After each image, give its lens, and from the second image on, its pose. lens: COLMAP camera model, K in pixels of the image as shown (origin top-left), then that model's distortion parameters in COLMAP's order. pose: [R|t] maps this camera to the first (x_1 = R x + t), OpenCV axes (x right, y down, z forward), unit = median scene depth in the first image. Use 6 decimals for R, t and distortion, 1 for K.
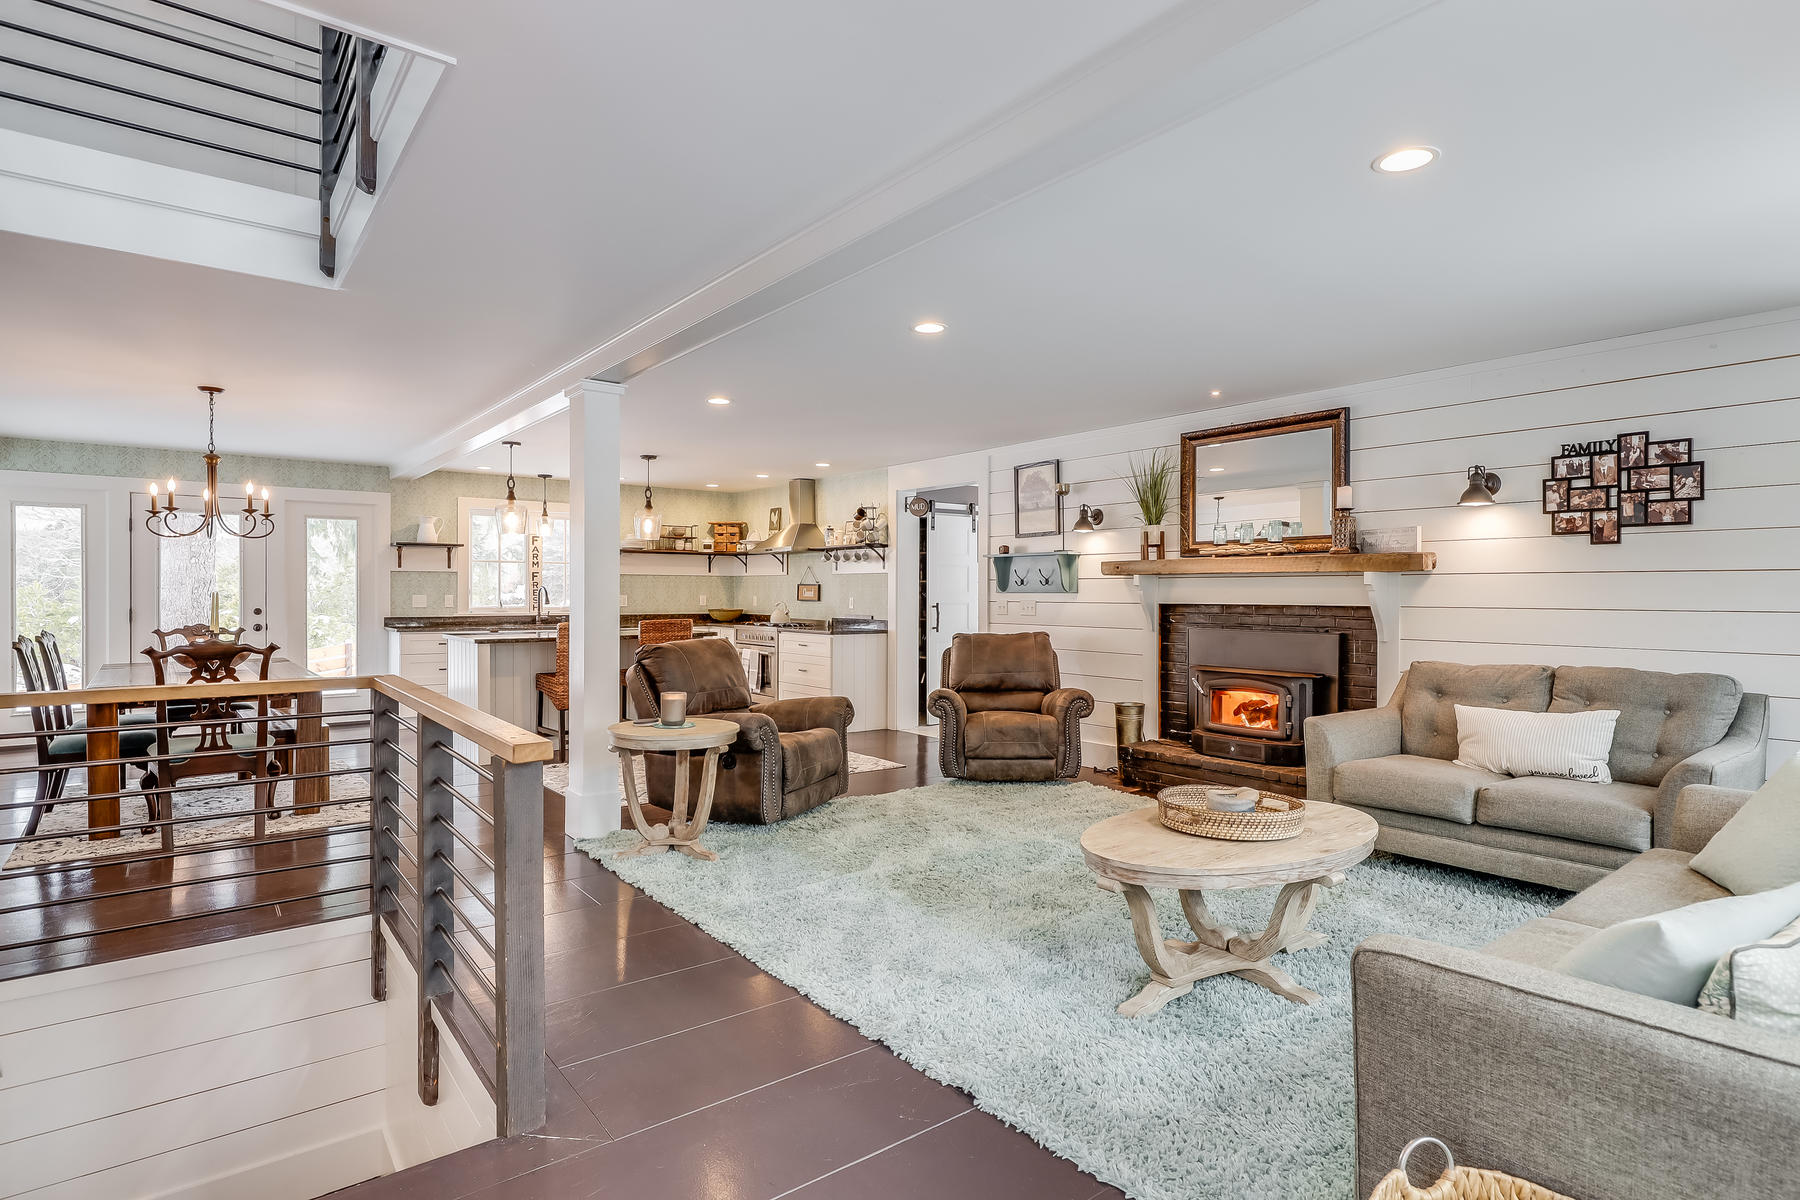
lens RADIAL K [[916.5, 0, 932.0], [0, 916.5, 592.0], [0, 0, 1]] dist [0.000089, 0.000281]
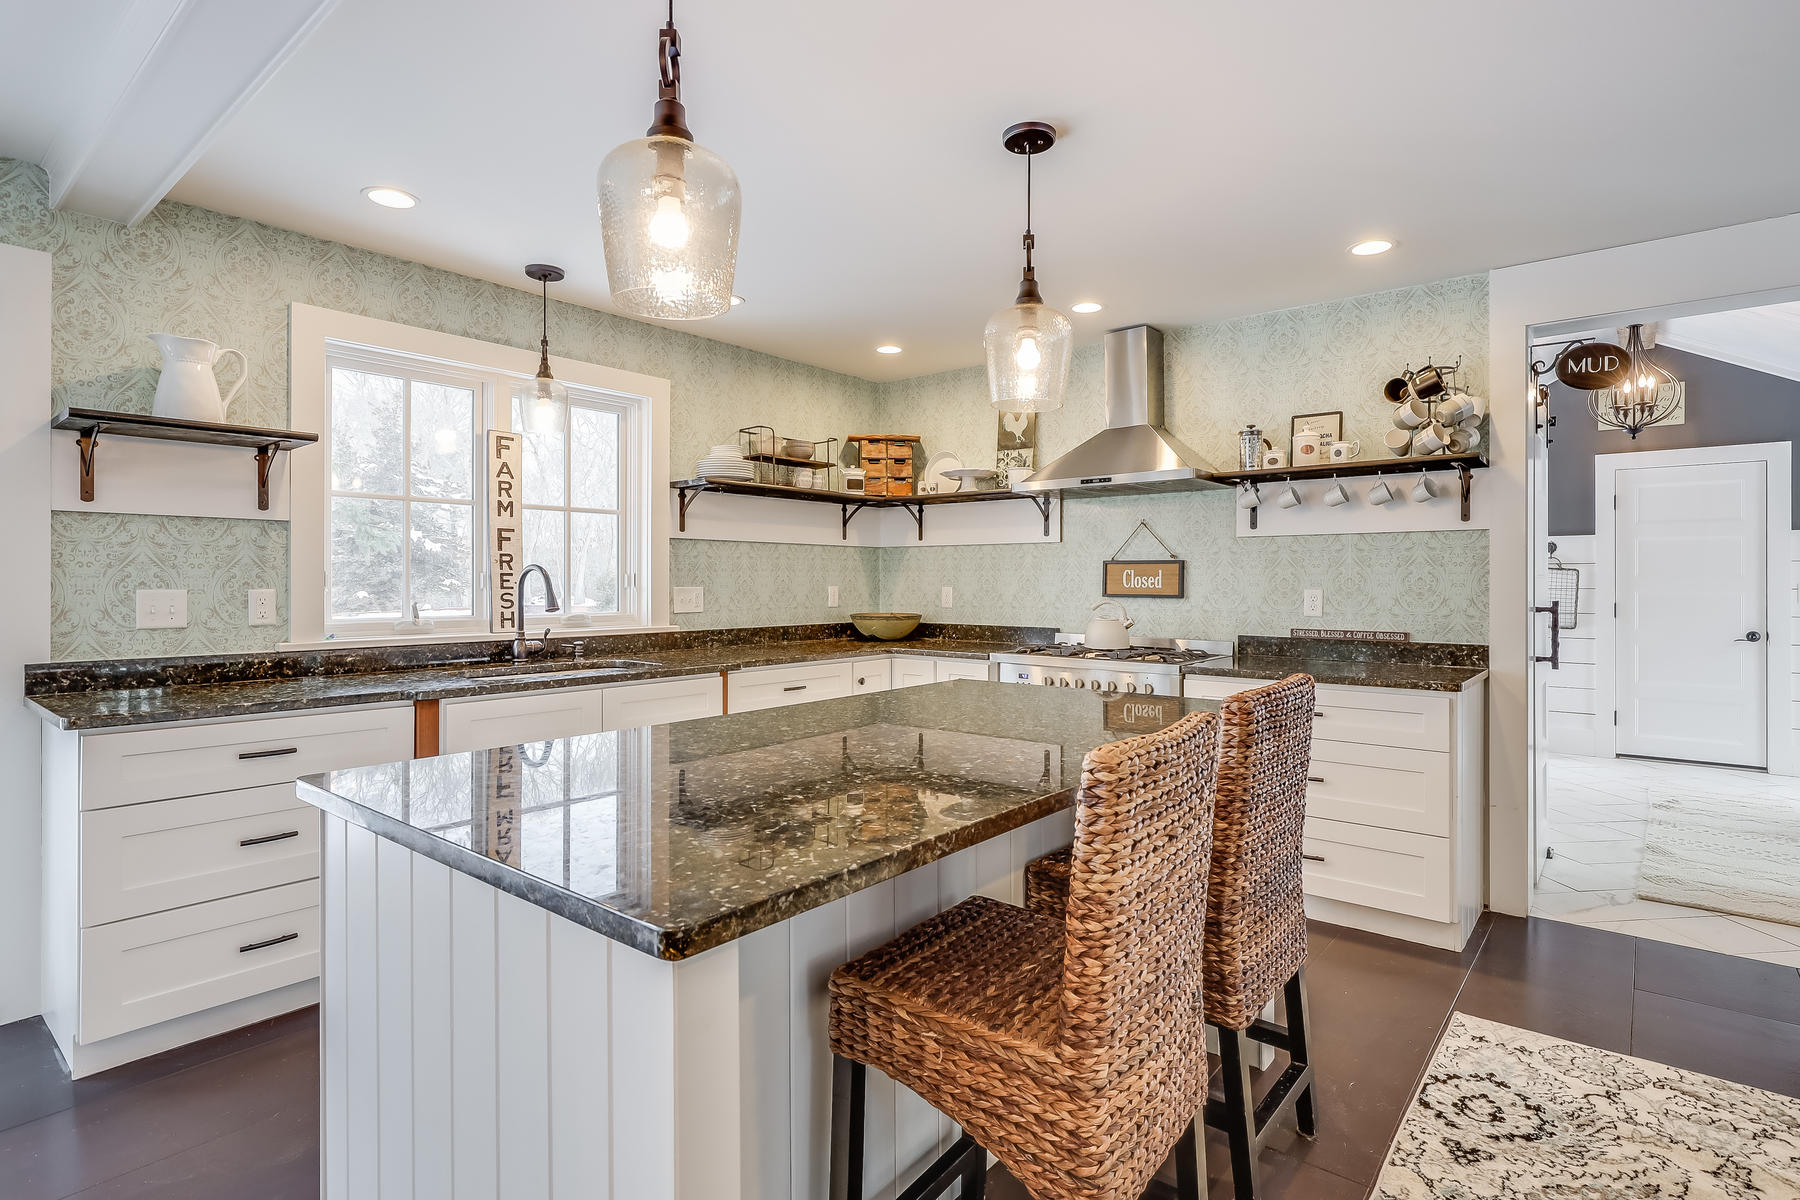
lens RADIAL K [[882.0, 0, 932.7], [0, 882.0, 579.2], [0, 0, 1]] dist [-0.003048, -0.000538]
pose [[0.977484, -0.003268, 0.210985, -0.512896], [0.003460, 0.999994, -0.000537, 0.001118], [-0.210982, 0.001255, 0.977489, 0.914381]]
